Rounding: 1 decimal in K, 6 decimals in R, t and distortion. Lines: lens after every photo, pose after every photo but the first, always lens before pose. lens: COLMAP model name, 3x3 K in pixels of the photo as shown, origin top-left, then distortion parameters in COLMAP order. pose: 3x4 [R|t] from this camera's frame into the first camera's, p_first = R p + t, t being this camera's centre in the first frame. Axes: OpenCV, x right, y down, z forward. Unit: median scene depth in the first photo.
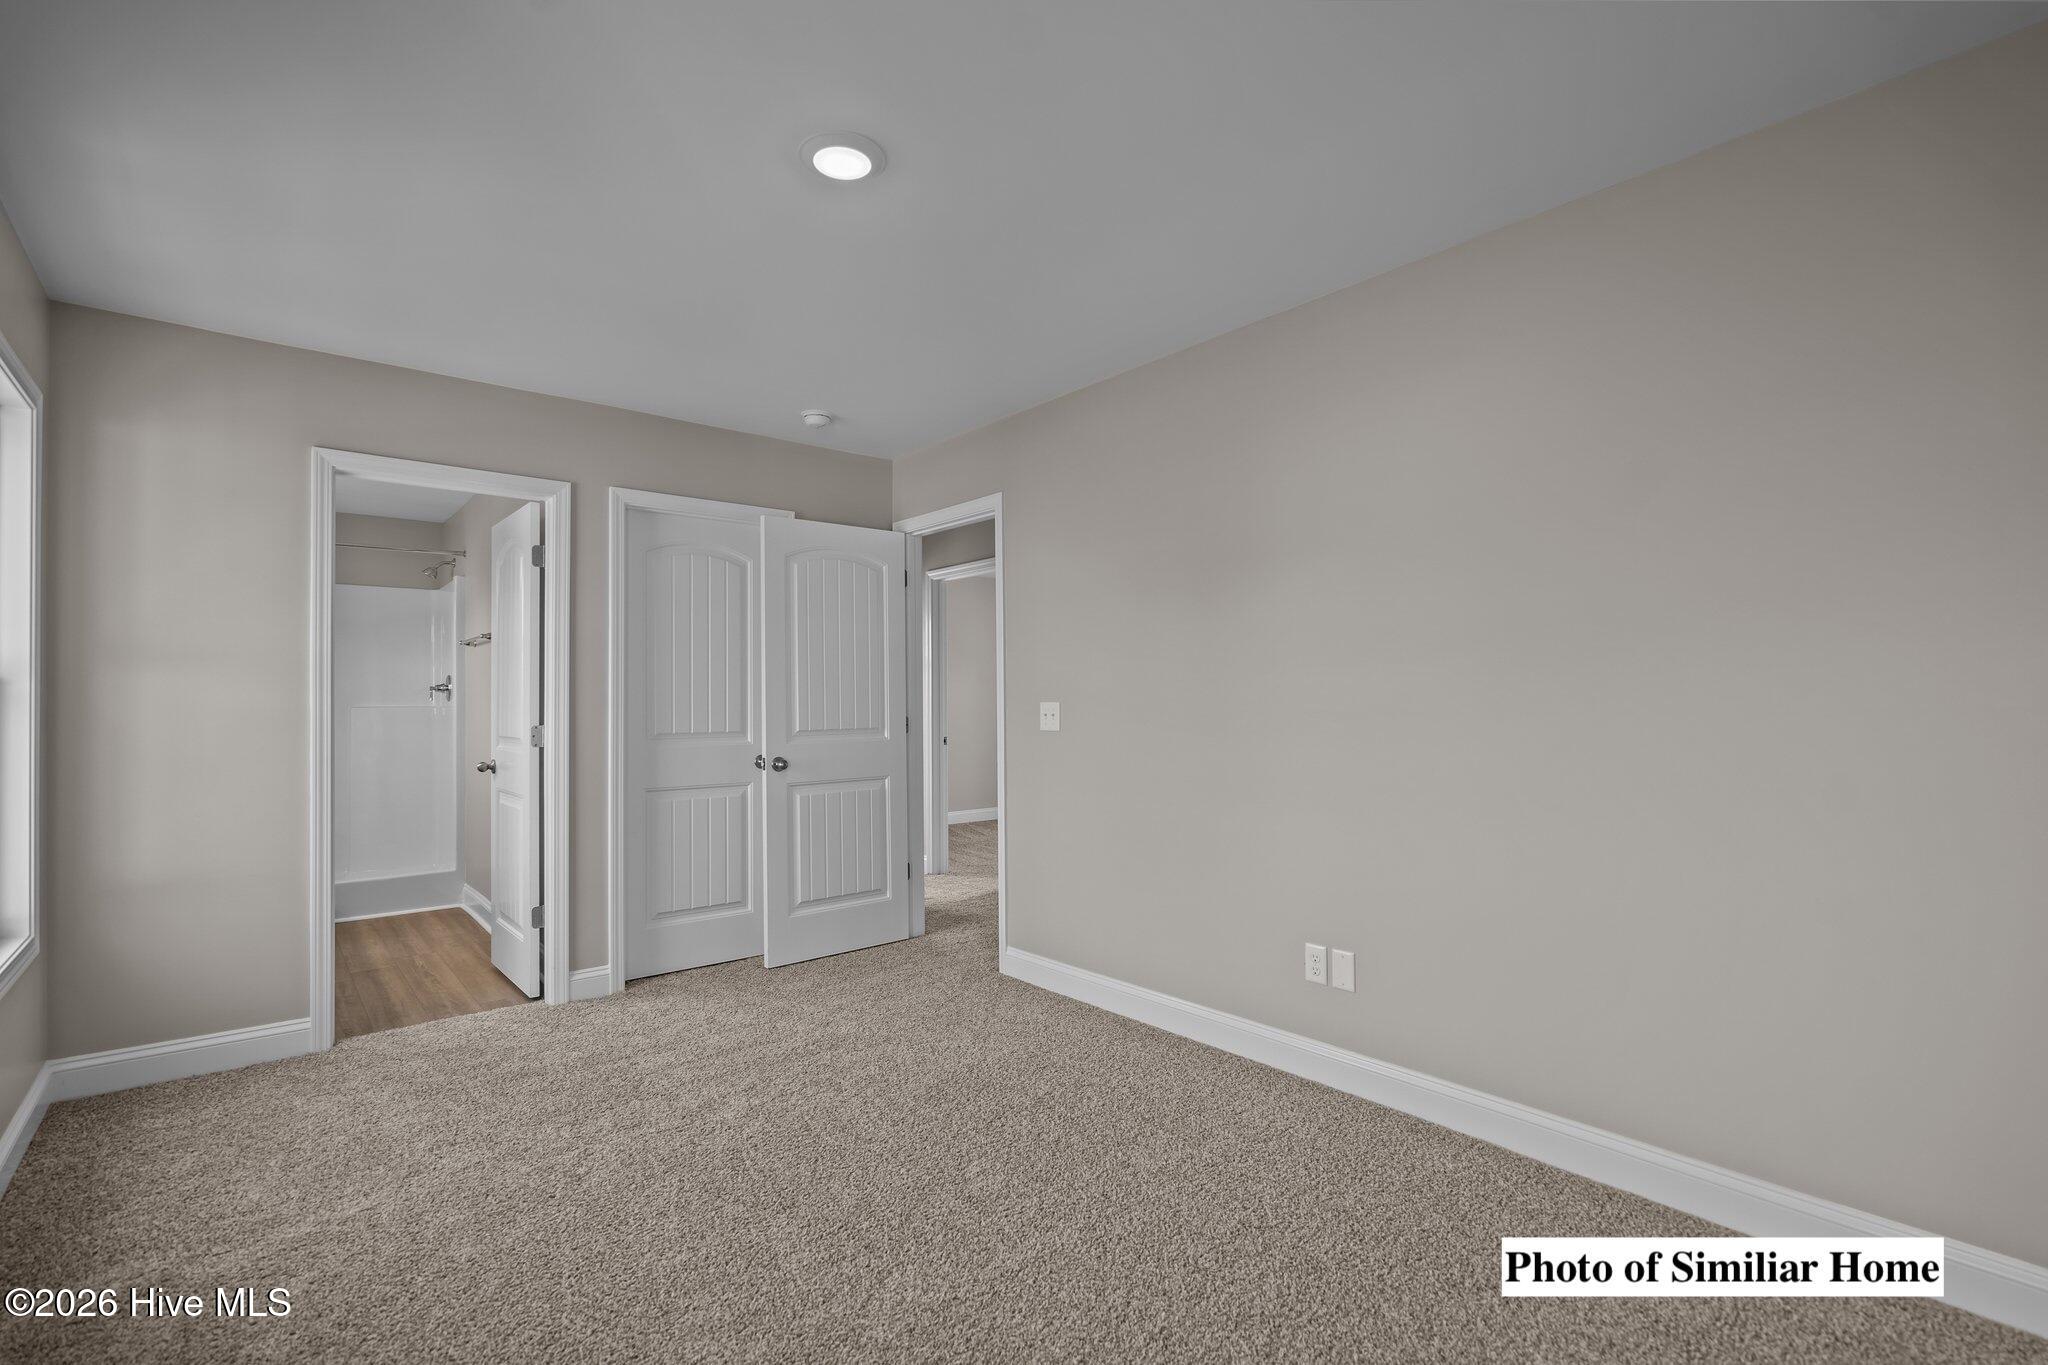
lens RADIAL K [[943.7, 0, 1025.1], [0, 943.7, 692.2], [0, 0, 1]] dist [-0.008107, 0.002059]
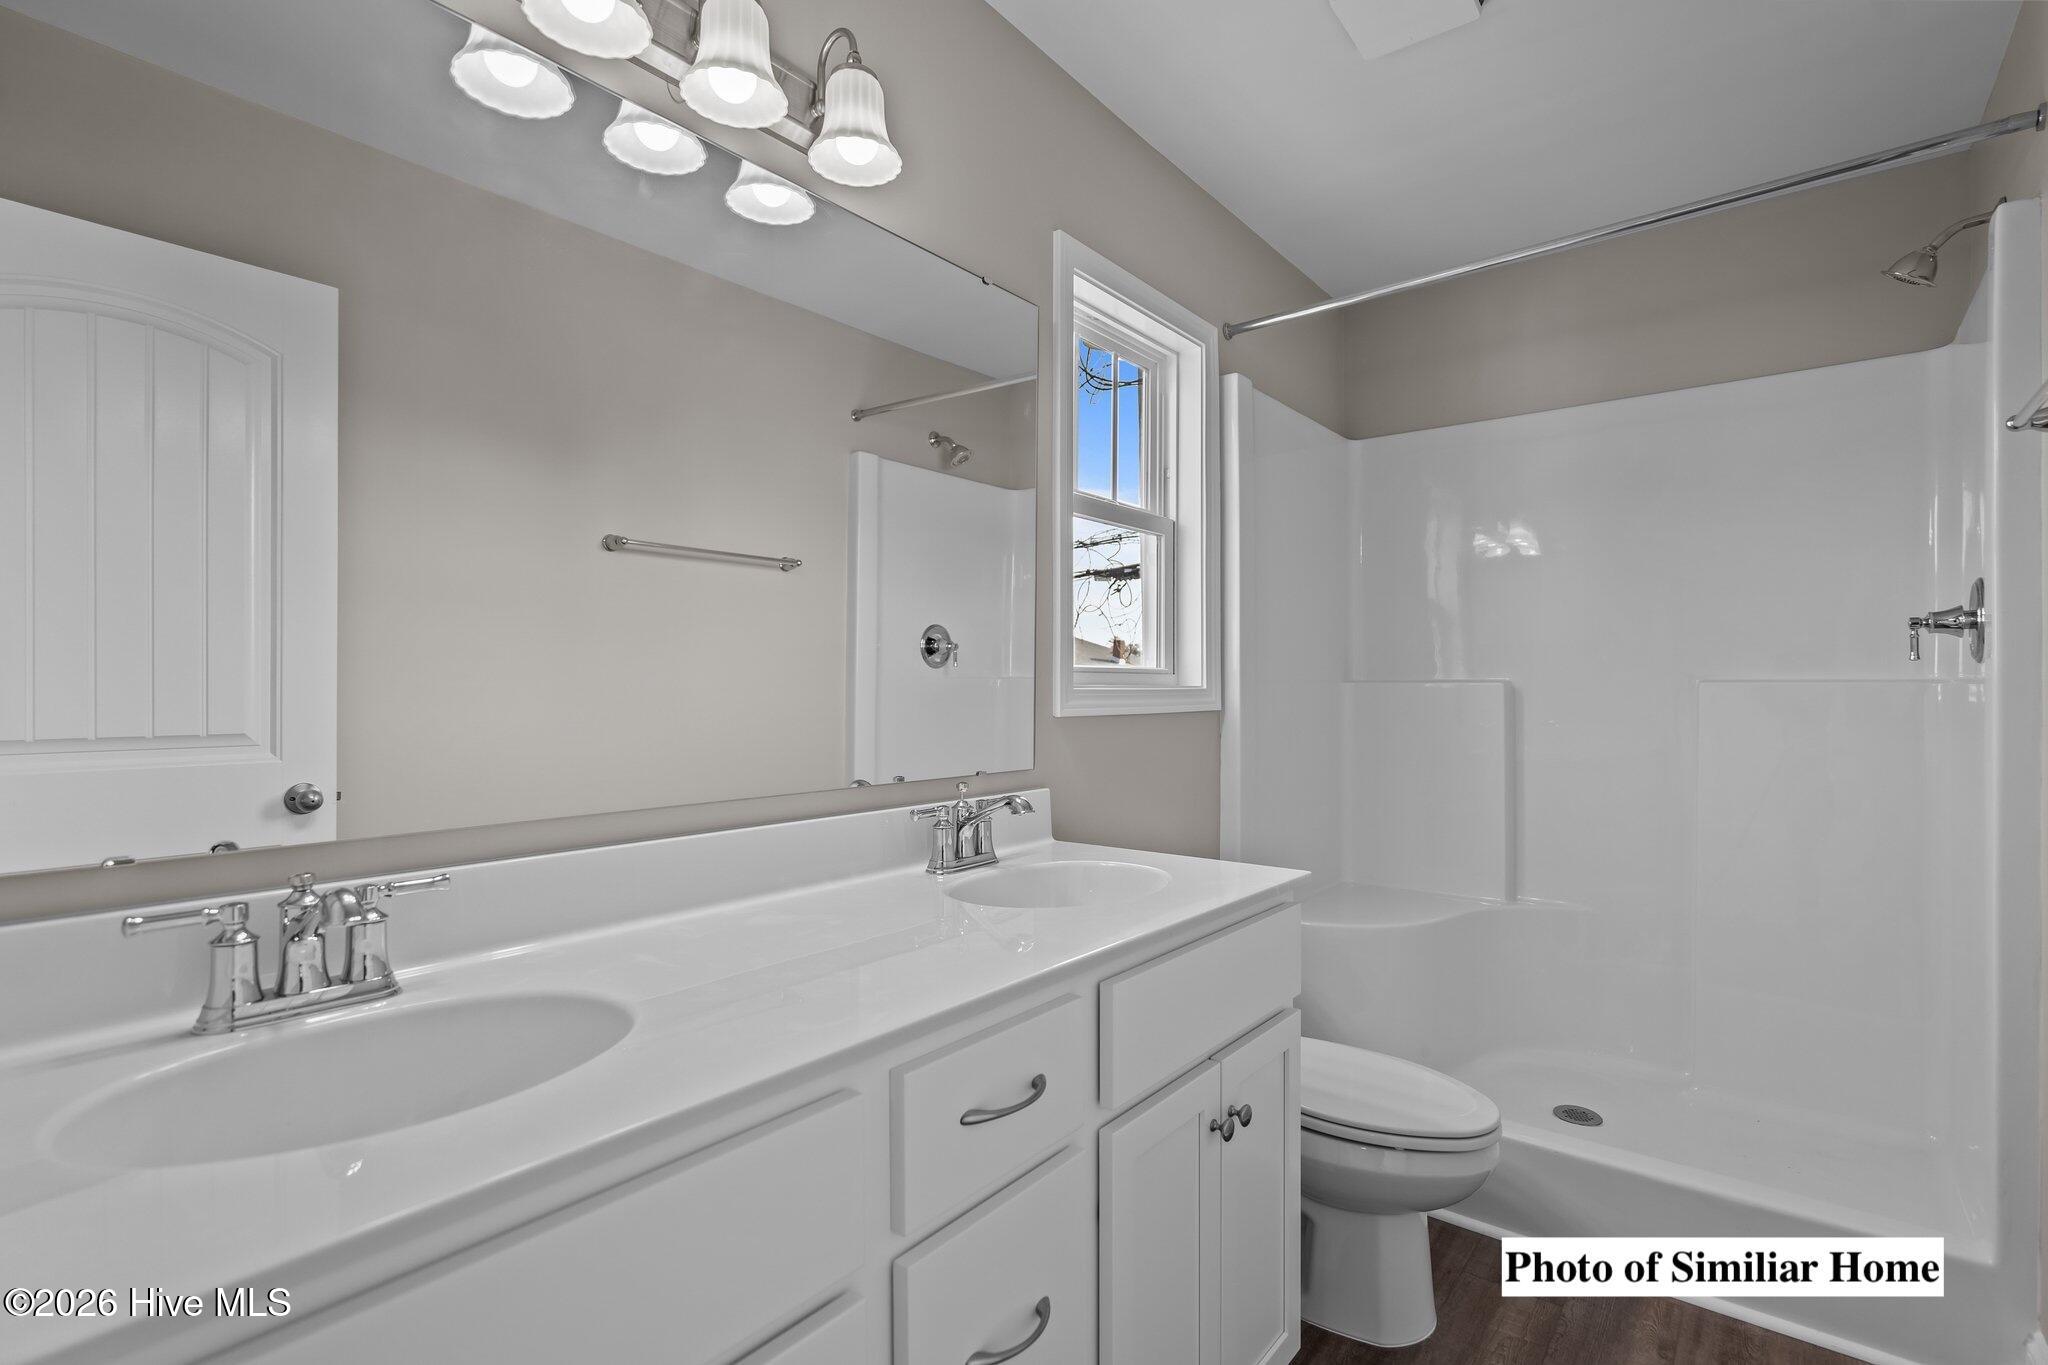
lens RADIAL K [[943.7, 0, 1025.4], [0, 943.7, 681.4], [0, 0, 1]] dist [-0.008107, 0.002059]
pose [[0.191991, 0.018188, -0.981228, -0.360362], [0.004780, 0.999799, 0.019468, 0.008766], [0.981385, -0.008428, 0.191865, 0.619177]]
